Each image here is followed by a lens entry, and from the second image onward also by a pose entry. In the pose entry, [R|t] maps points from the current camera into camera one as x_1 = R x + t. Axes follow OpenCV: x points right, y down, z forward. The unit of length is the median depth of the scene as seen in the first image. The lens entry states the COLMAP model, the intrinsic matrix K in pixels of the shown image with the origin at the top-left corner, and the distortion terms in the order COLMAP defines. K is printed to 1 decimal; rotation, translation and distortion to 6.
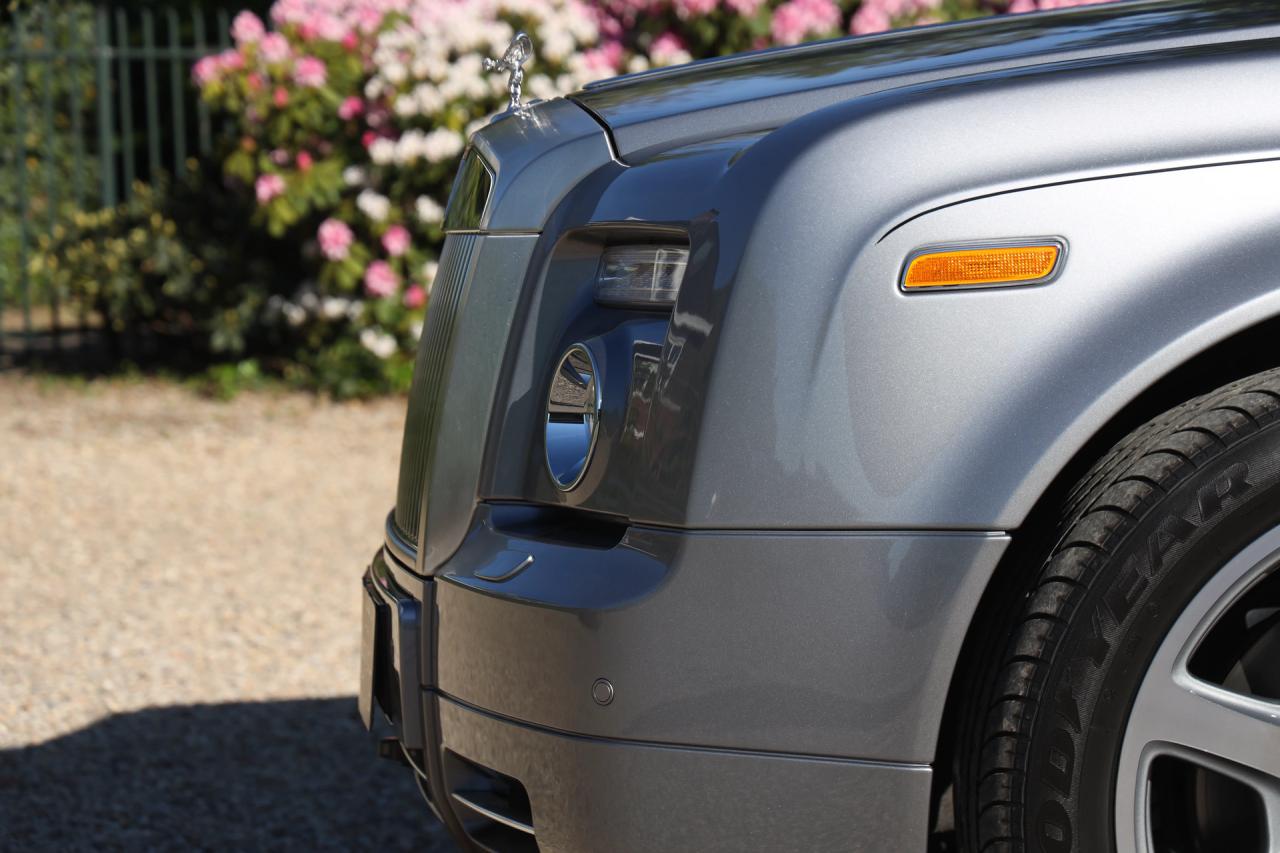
lens RADIAL K [[3880.4, 0, 640.0], [0, 3880.4, 426.5], [0, 0, 1]] dist [0.117151, 0.374130]
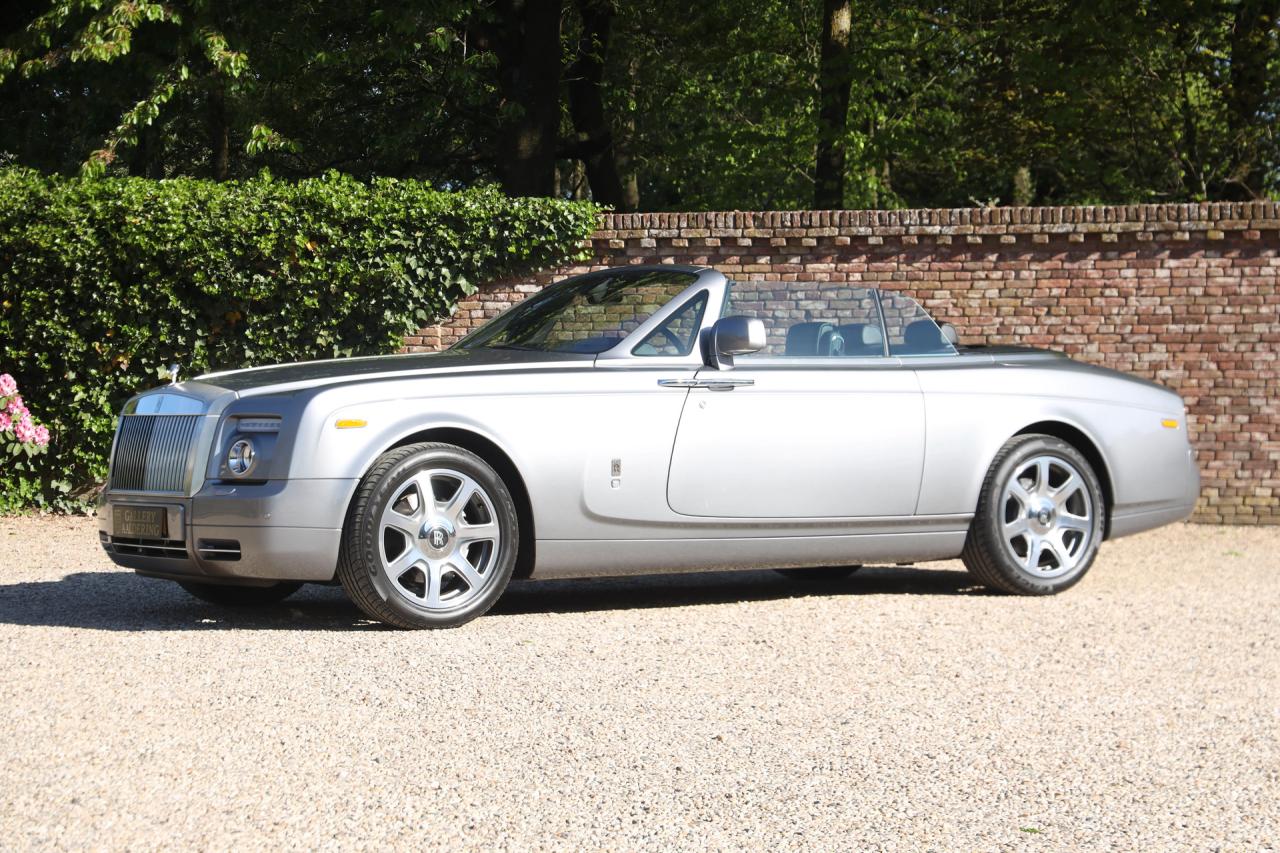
lens RADIAL K [[3329.7, 0, 657.9], [0, 3329.7, 433.0], [0, 0, 1]] dist [0.373371, 0.007734]
pose [[0.882362, 0.013216, 0.470386, -0.399726], [0.013275, 0.998509, -0.052956, 0.051228], [-0.470384, 0.052971, 0.880871, -0.737437]]
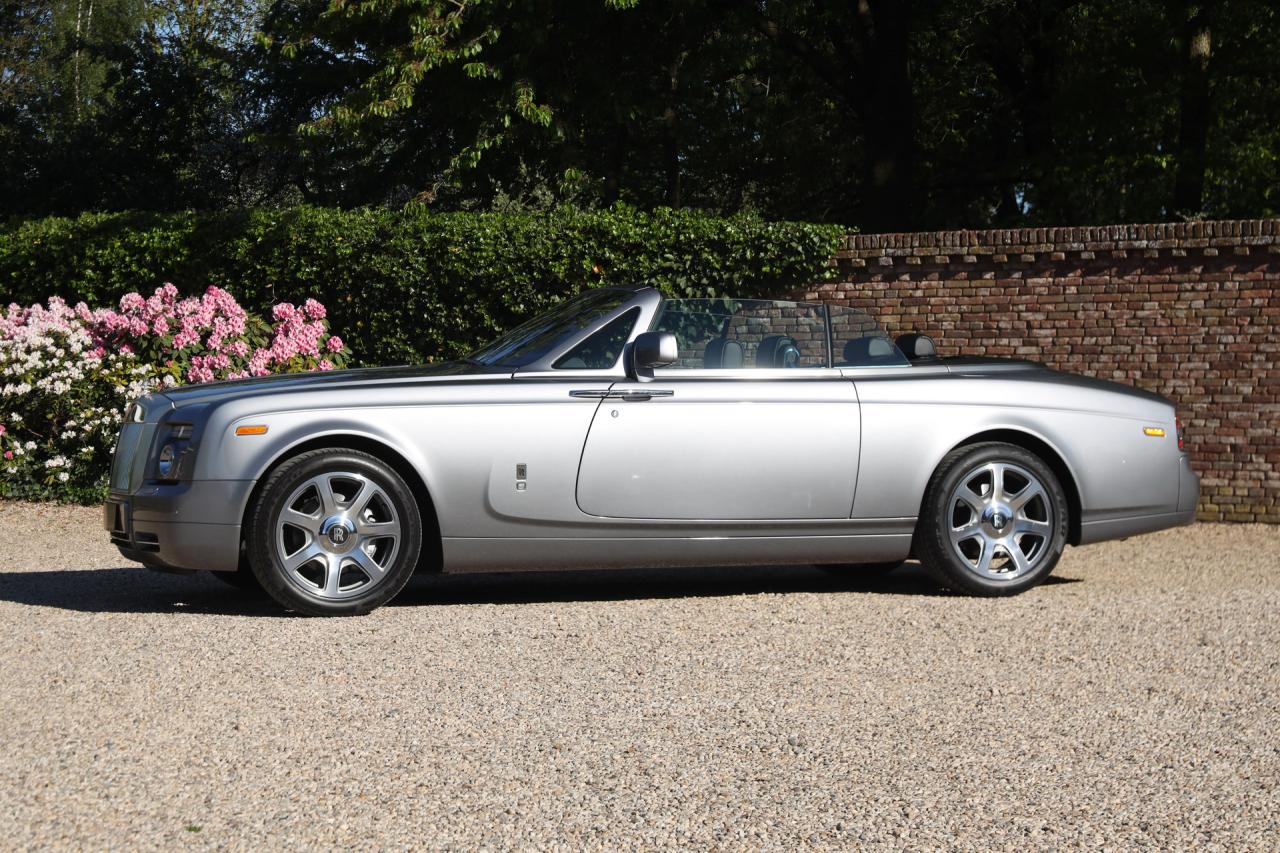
lens RADIAL K [[2927.9, 0, 610.1], [0, 2927.9, 425.5], [0, 0, 1]] dist [0.498149, -2.218110]
pose [[0.979795, 0.015989, 0.199365, -0.061982], [-0.004938, 0.998430, -0.055804, 0.046089], [-0.199944, 0.053692, 0.978335, -0.800676]]
